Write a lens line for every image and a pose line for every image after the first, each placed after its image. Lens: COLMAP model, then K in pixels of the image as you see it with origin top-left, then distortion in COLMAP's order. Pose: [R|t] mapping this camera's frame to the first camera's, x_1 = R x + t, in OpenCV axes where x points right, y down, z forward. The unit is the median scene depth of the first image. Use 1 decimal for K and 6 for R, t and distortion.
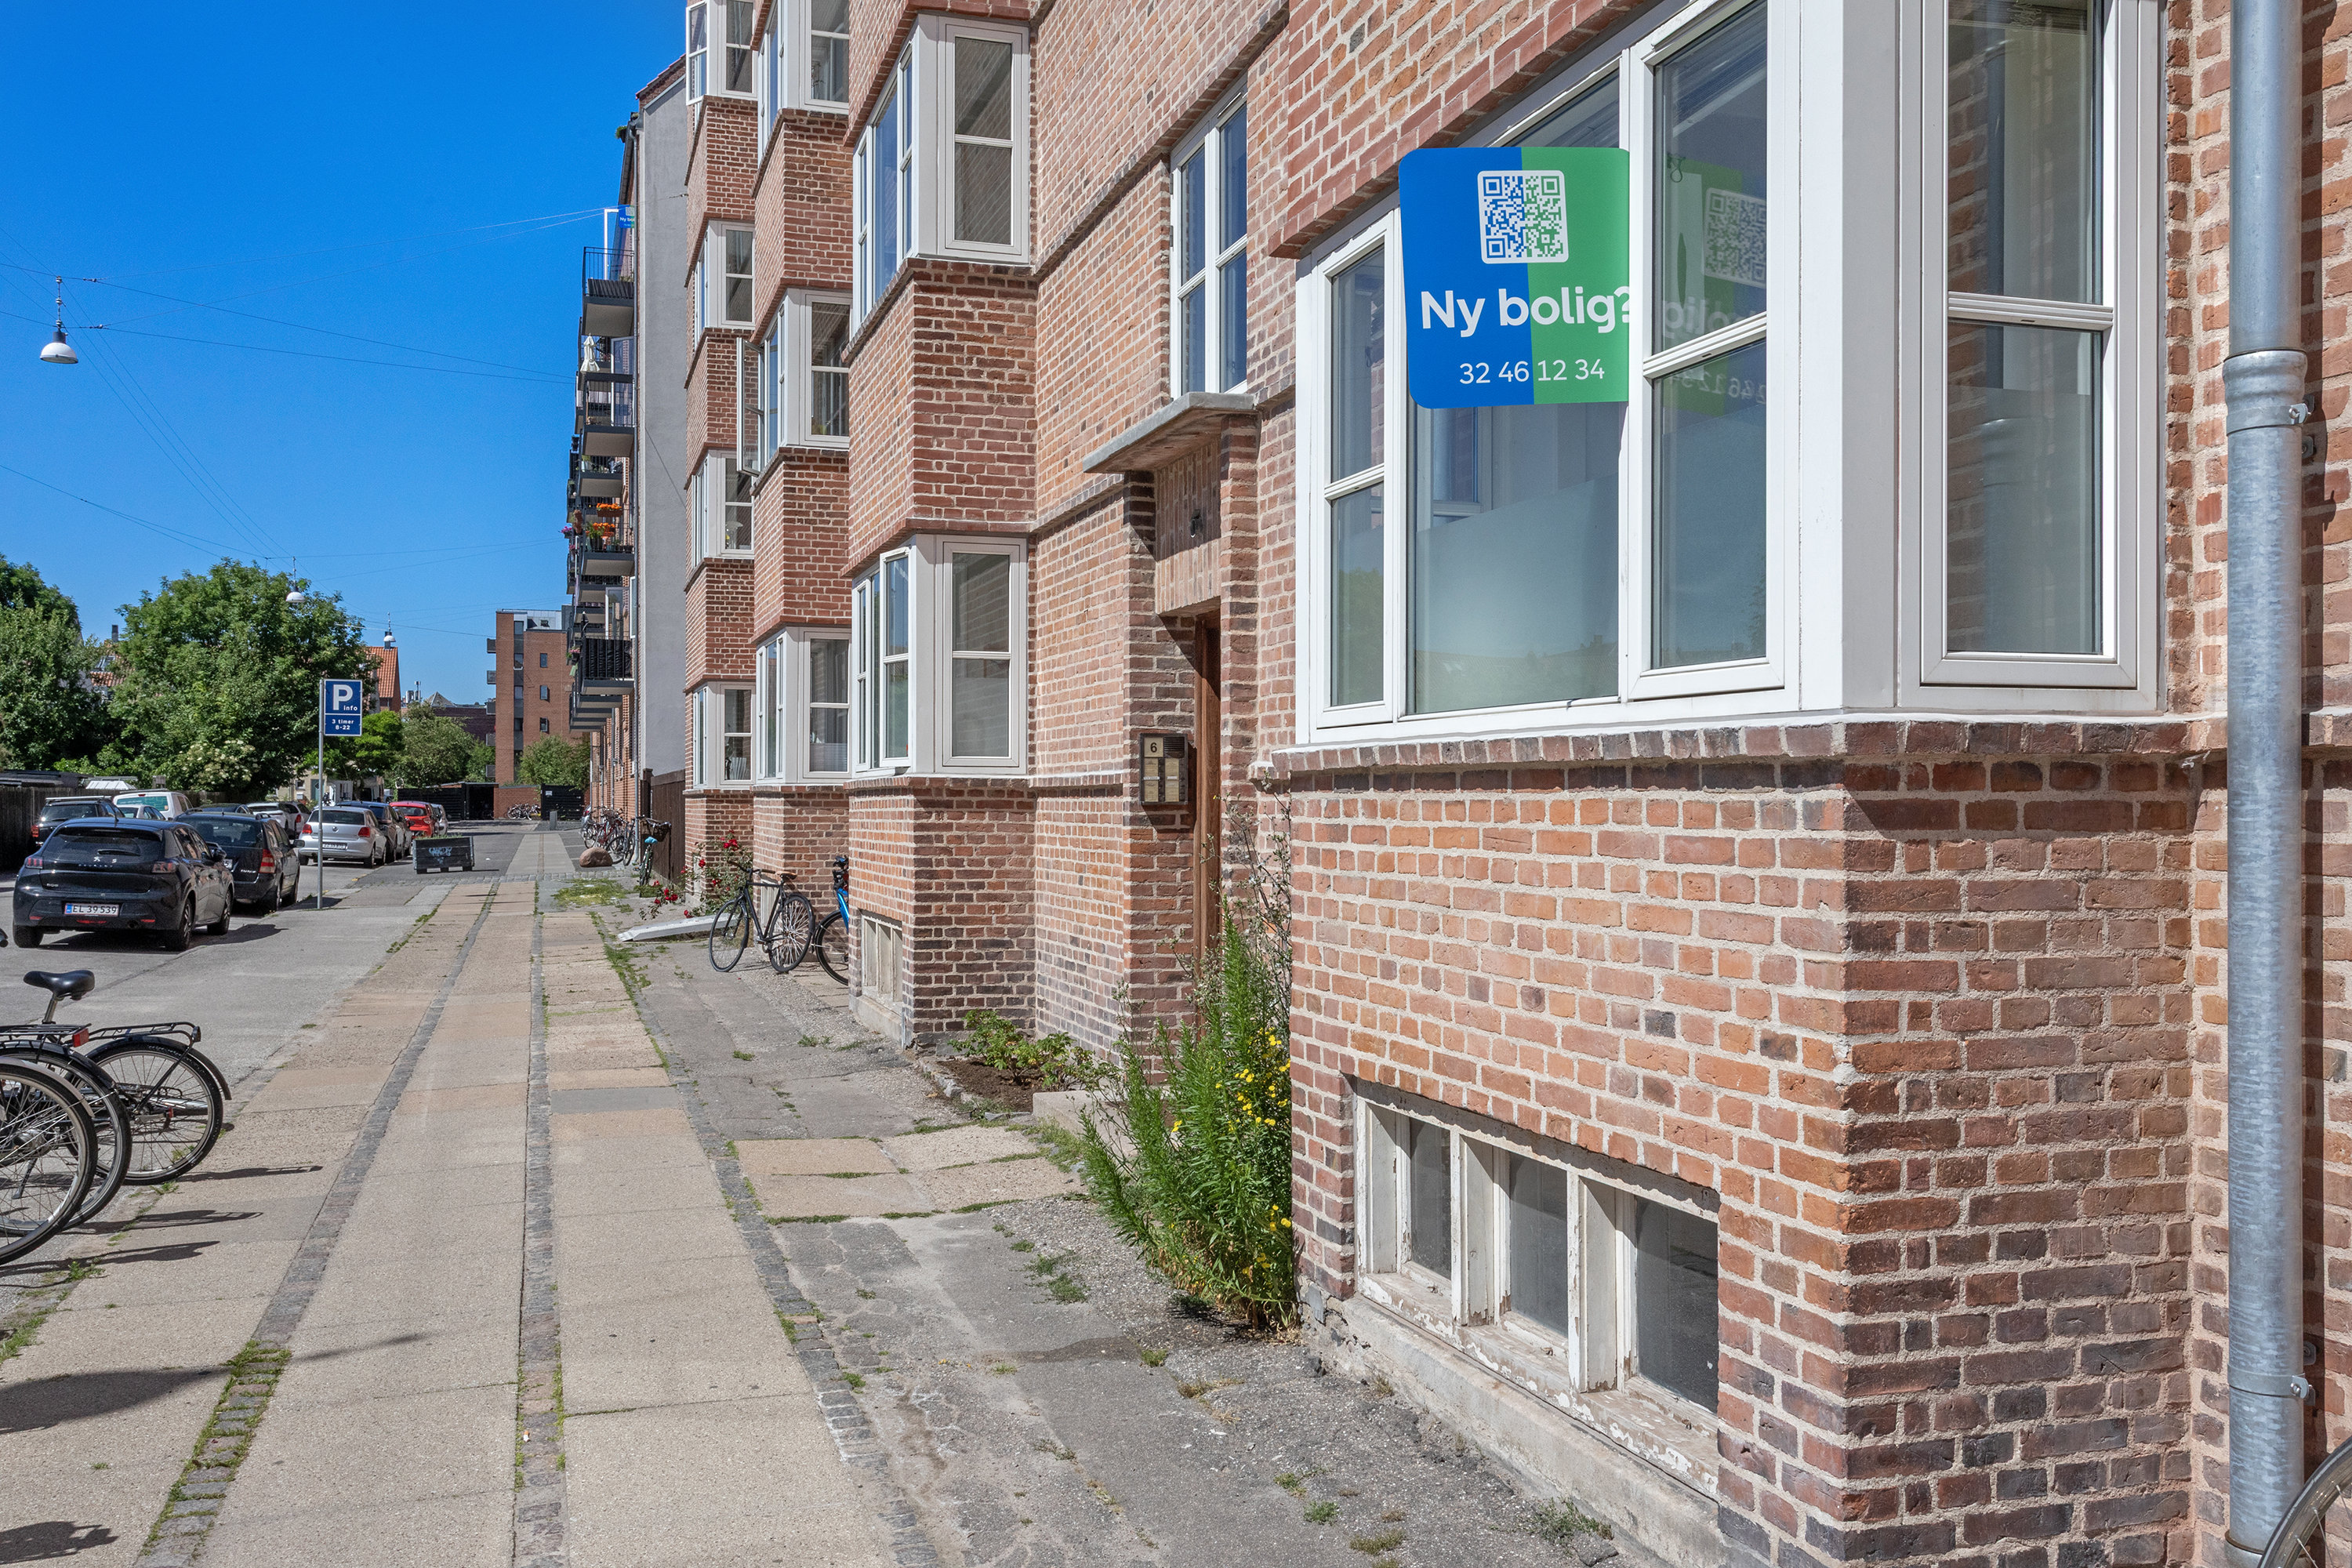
lens RADIAL K [[2006.6, 0, 1171.6], [0, 2006.6, 794.4], [0, 0, 1]] dist [-0.010338, -0.002085]
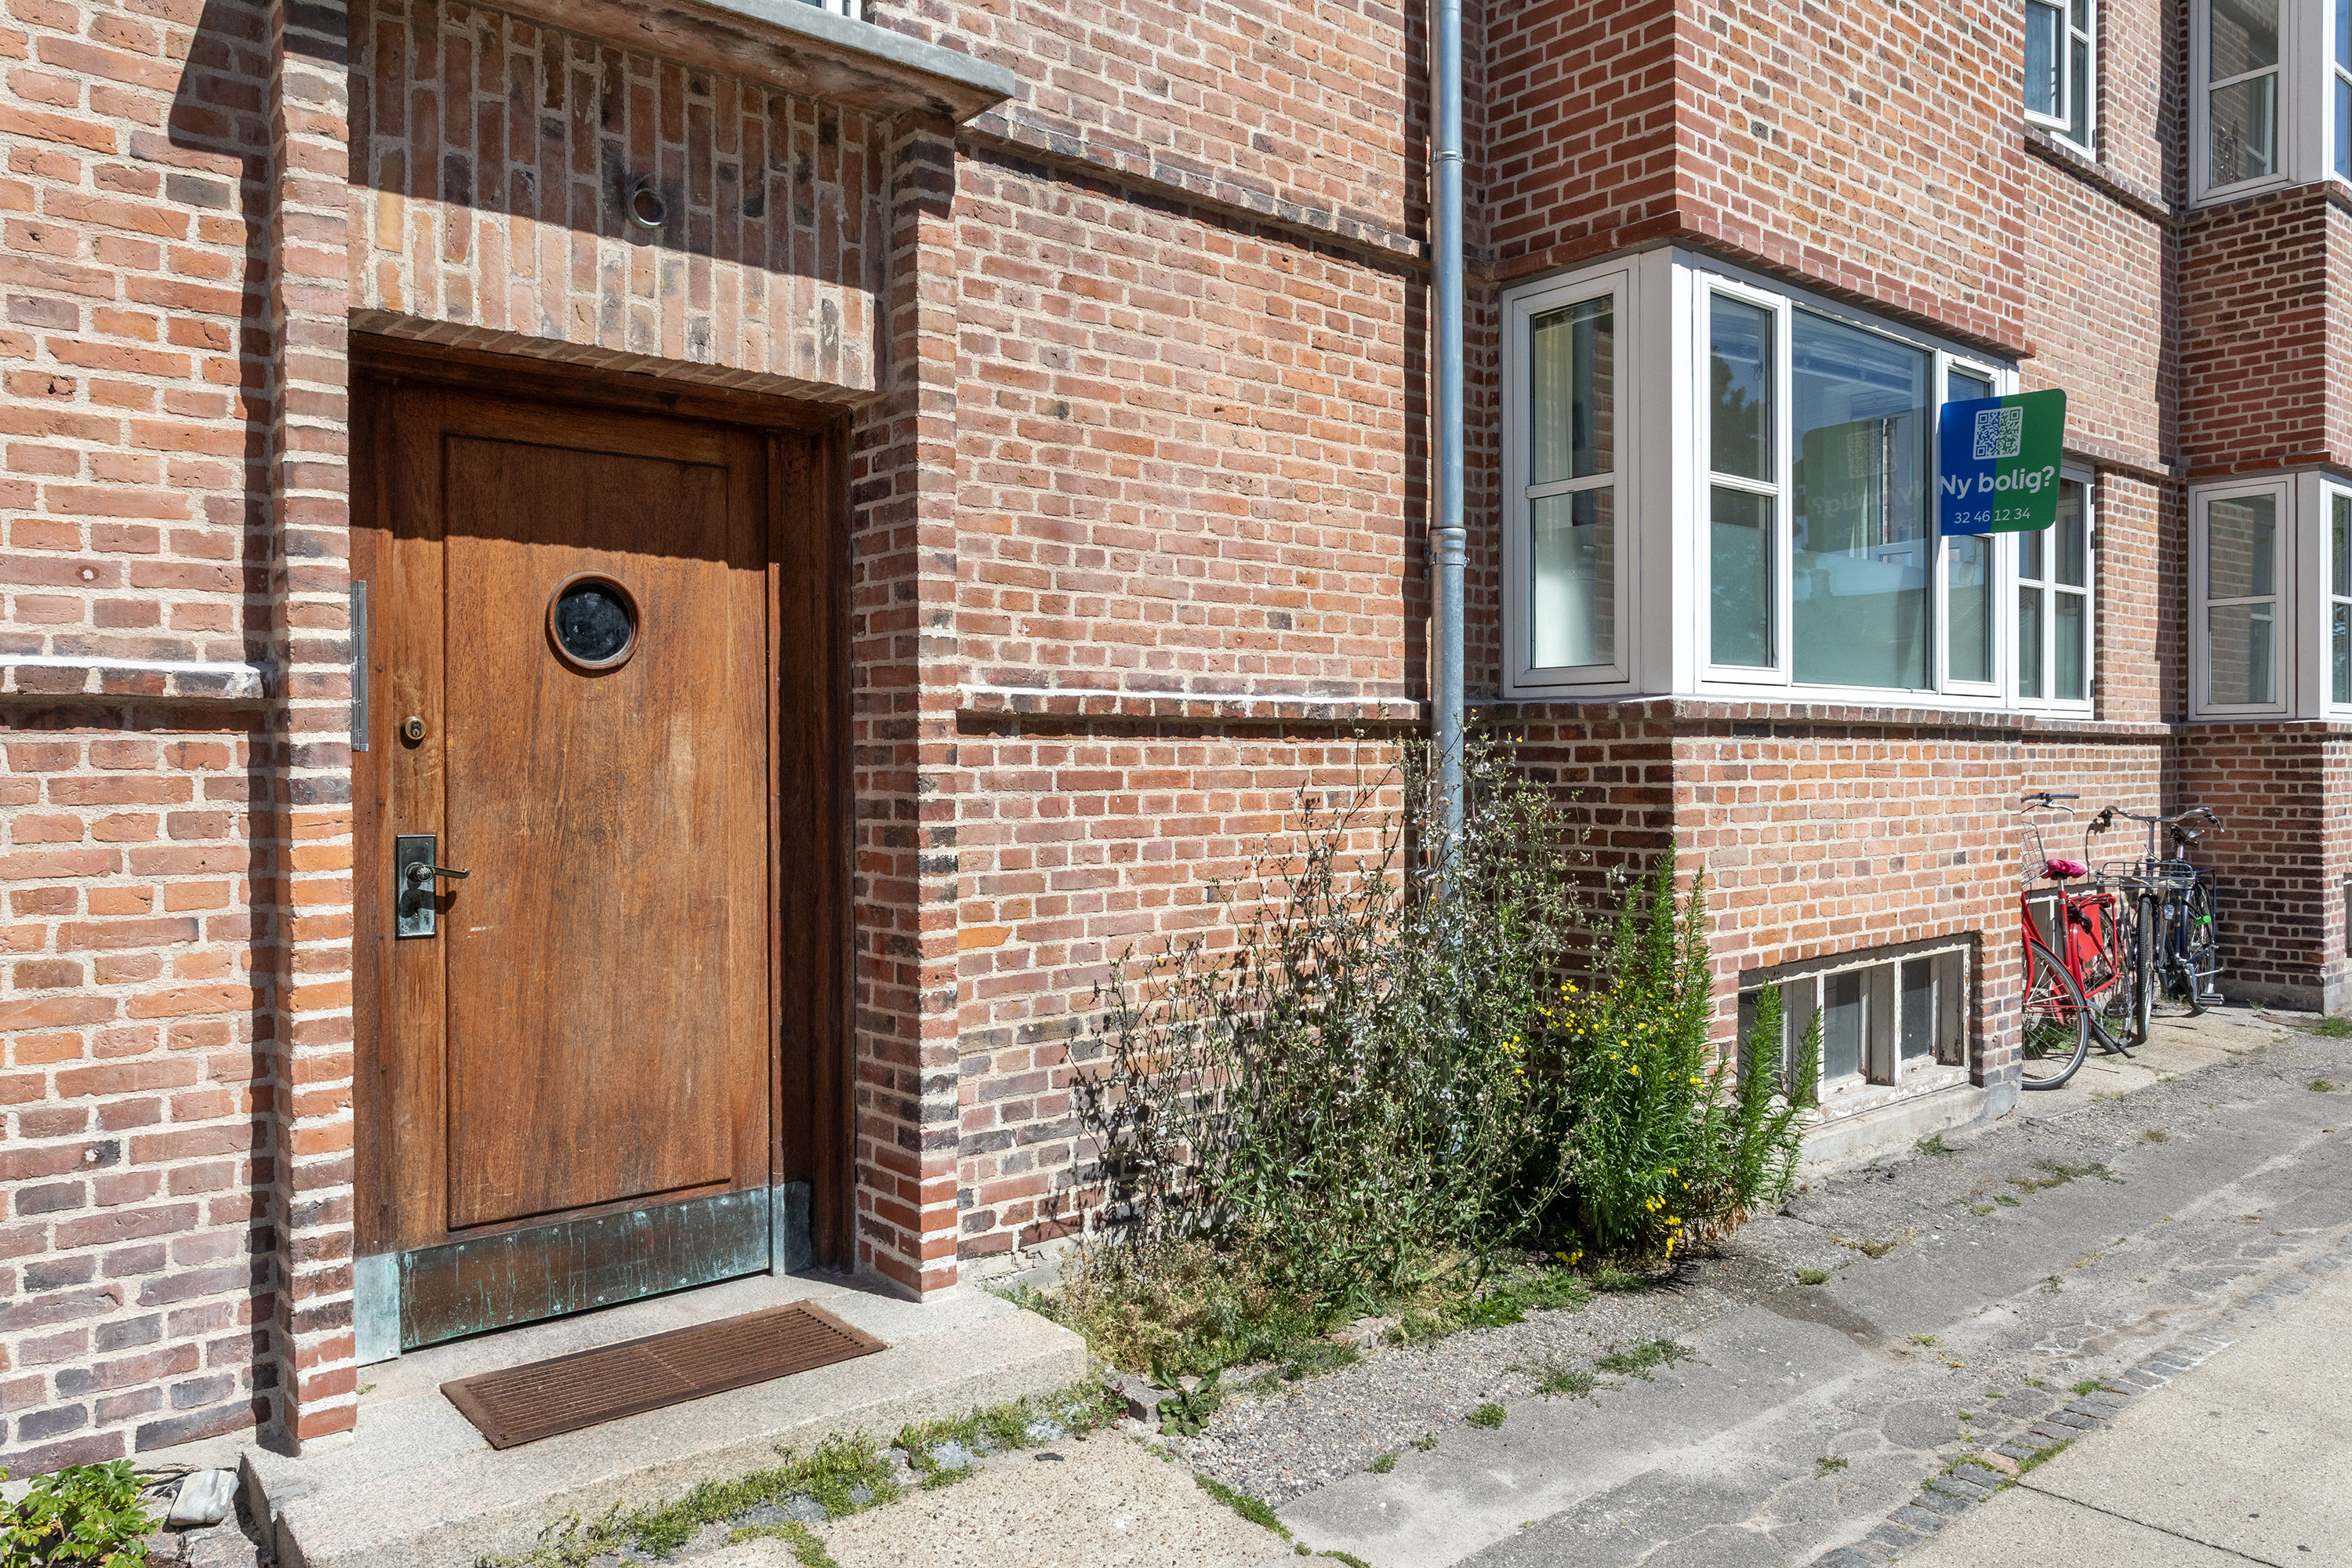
lens RADIAL K [[1659.4, 0, 1184.3], [0, 1659.4, 771.2], [0, 0, 1]] dist [0.009428, 0.005721]
pose [[-0.397744, -0.003789, 0.917488, -0.731970], [0.001567, 0.999987, 0.004809, 0.014080], [-0.917495, 0.003351, -0.397733, 1.790947]]
